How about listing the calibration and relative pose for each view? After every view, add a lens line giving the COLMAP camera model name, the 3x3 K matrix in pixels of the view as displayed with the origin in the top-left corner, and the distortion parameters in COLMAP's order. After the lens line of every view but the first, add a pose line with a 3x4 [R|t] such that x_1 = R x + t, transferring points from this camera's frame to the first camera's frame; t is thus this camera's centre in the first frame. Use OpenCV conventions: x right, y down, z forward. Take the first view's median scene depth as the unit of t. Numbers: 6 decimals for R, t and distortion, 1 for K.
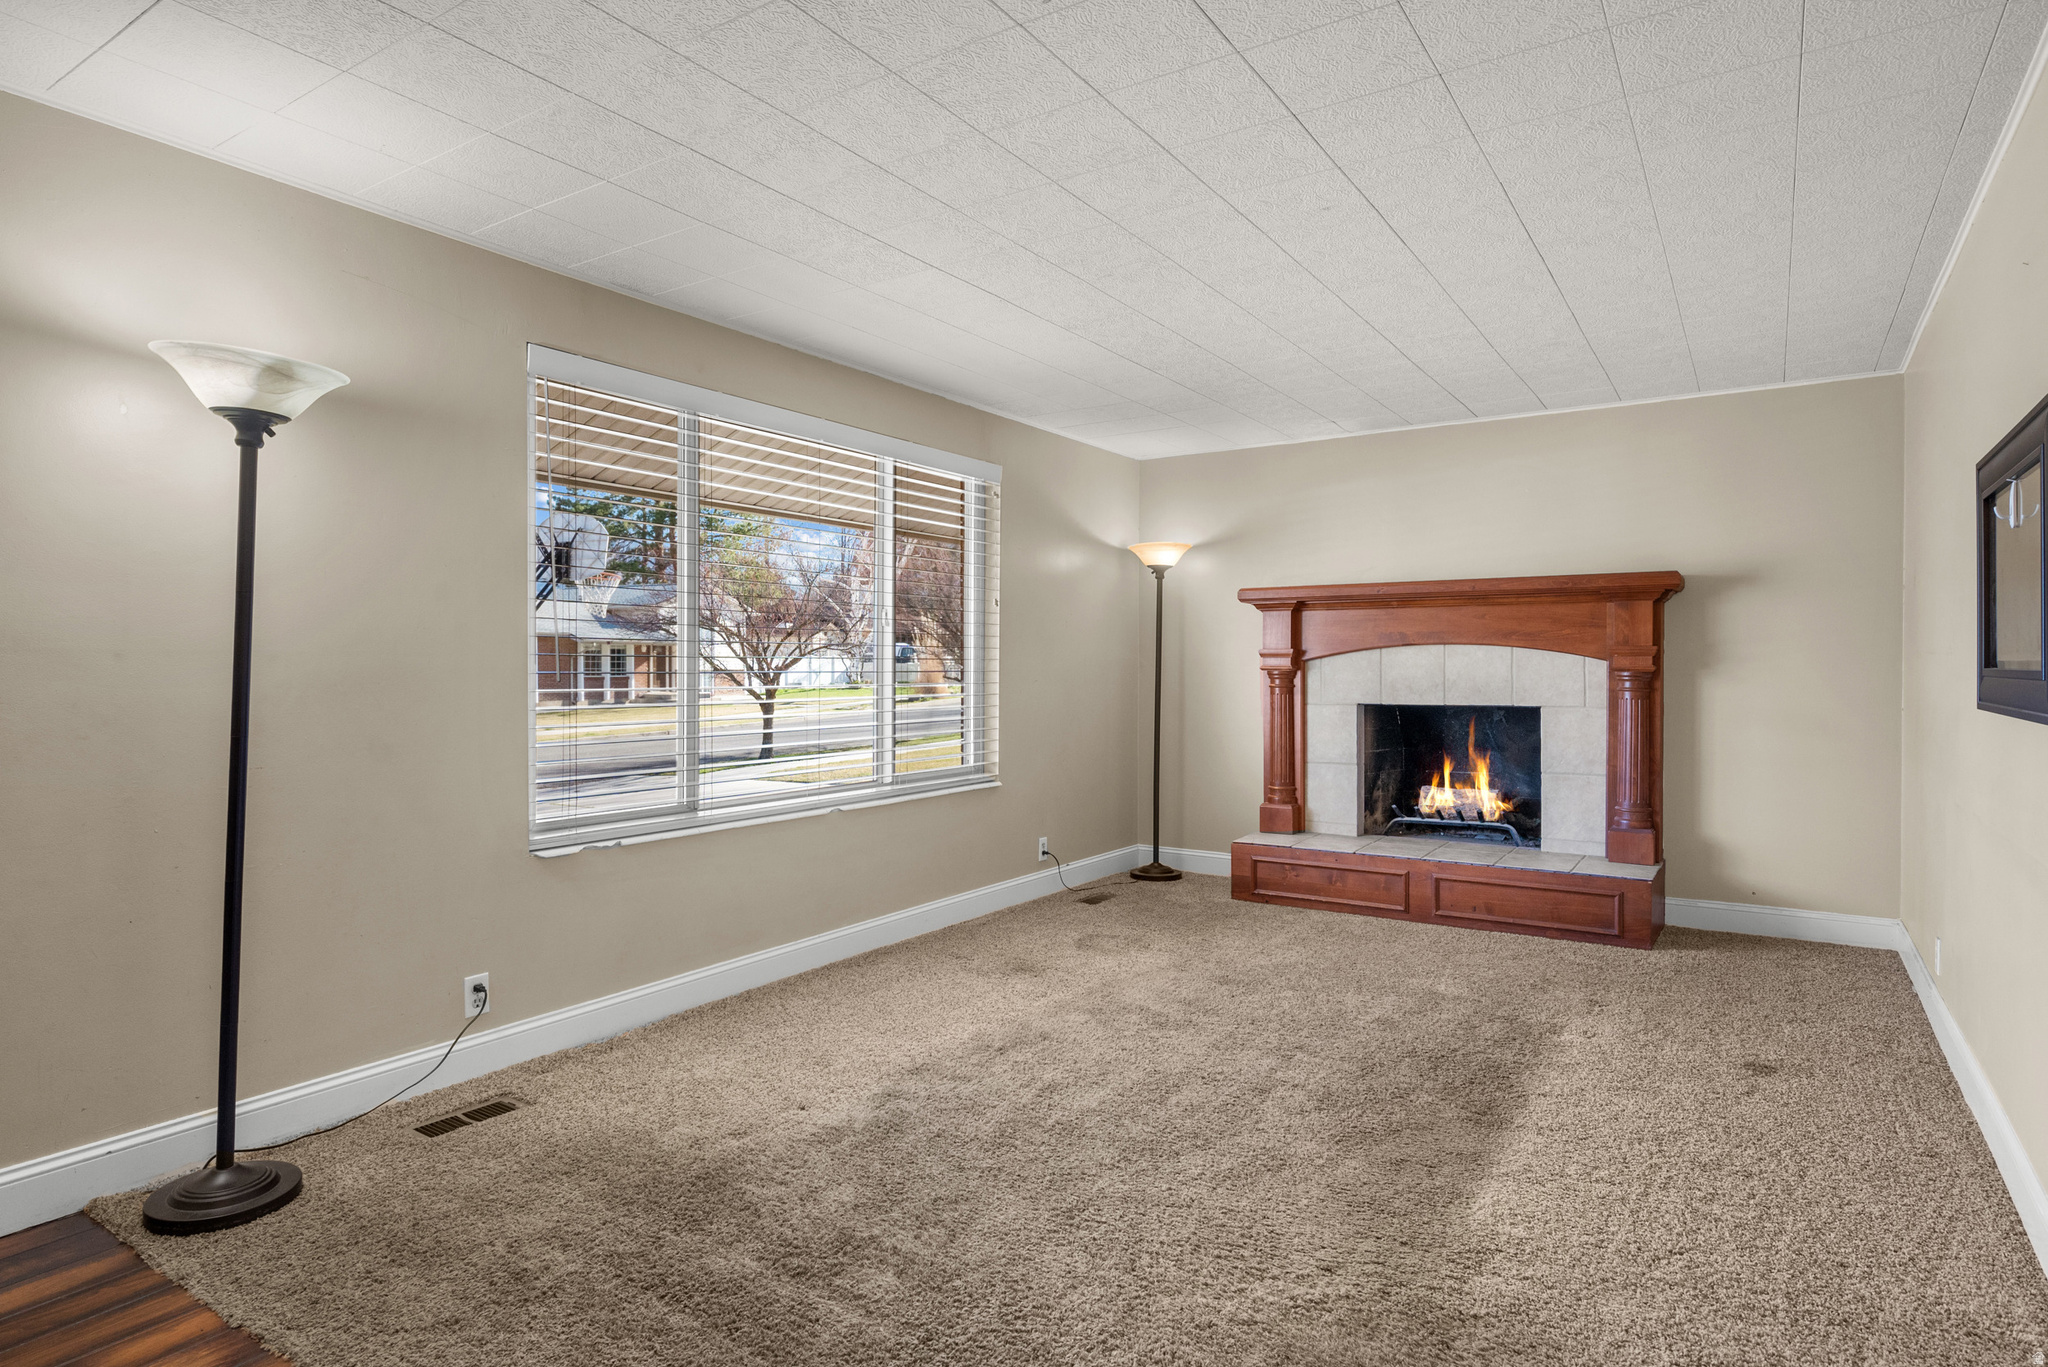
lens RADIAL K [[1142.4, 0, 1024.0], [0, 1142.4, 683.5], [0, 0, 1]] dist [0.001760, -0.000015]
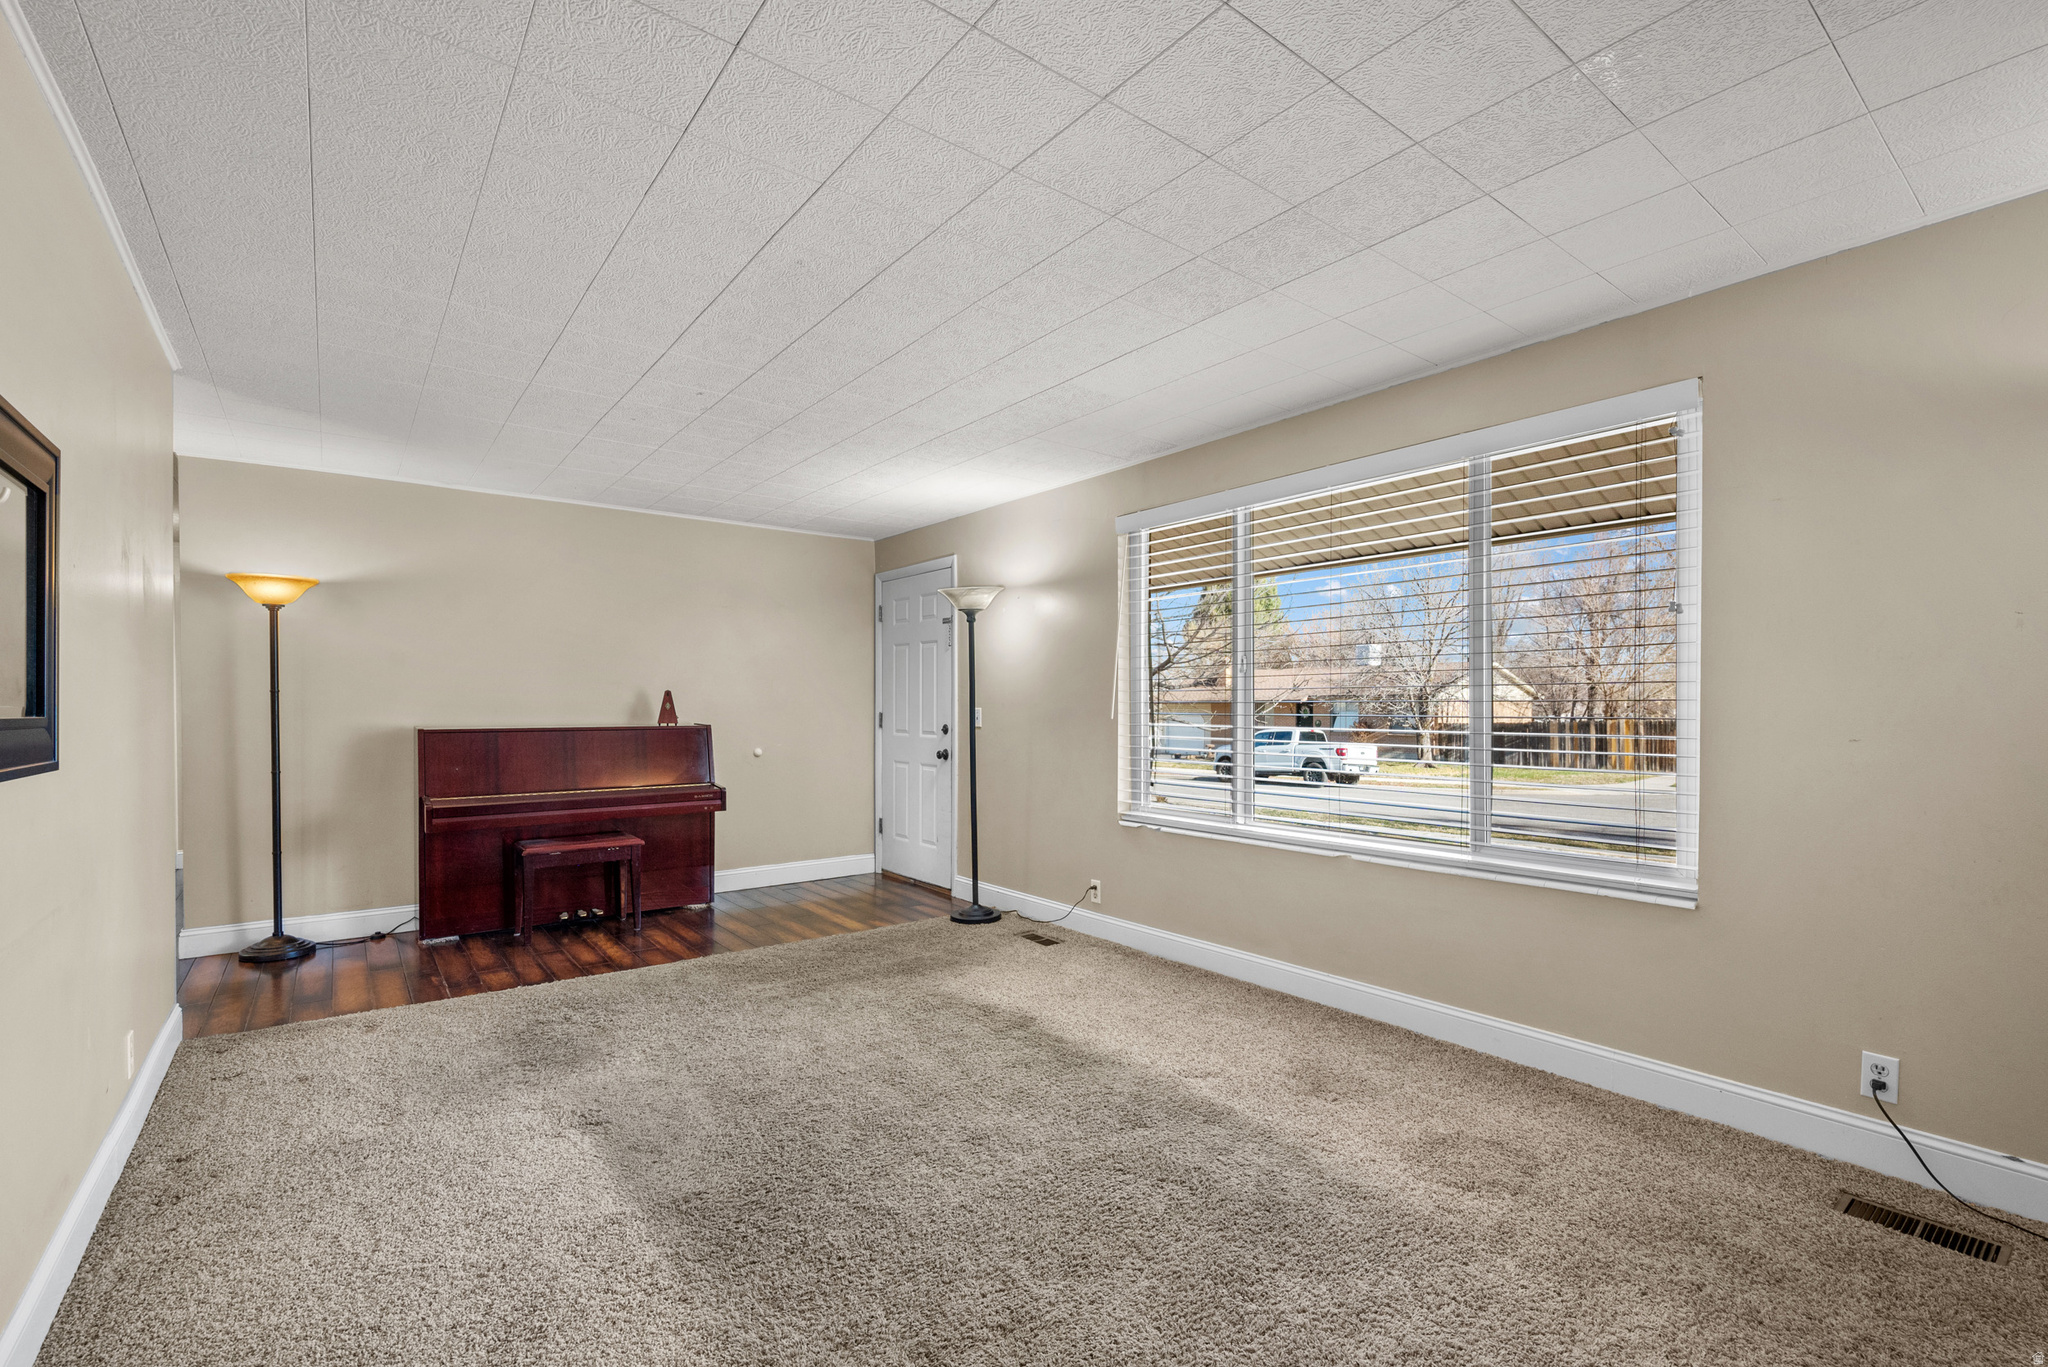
lens RADIAL K [[889.9, 0, 1029.0], [0, 889.9, 714.9], [0, 0, 1]] dist [-0.000059, 0.000199]
pose [[-0.321997, 0.006150, -0.946721, 0.771565], [-0.016238, 0.999796, 0.012017, -0.018169], [0.946601, 0.019242, -0.321831, 1.178411]]
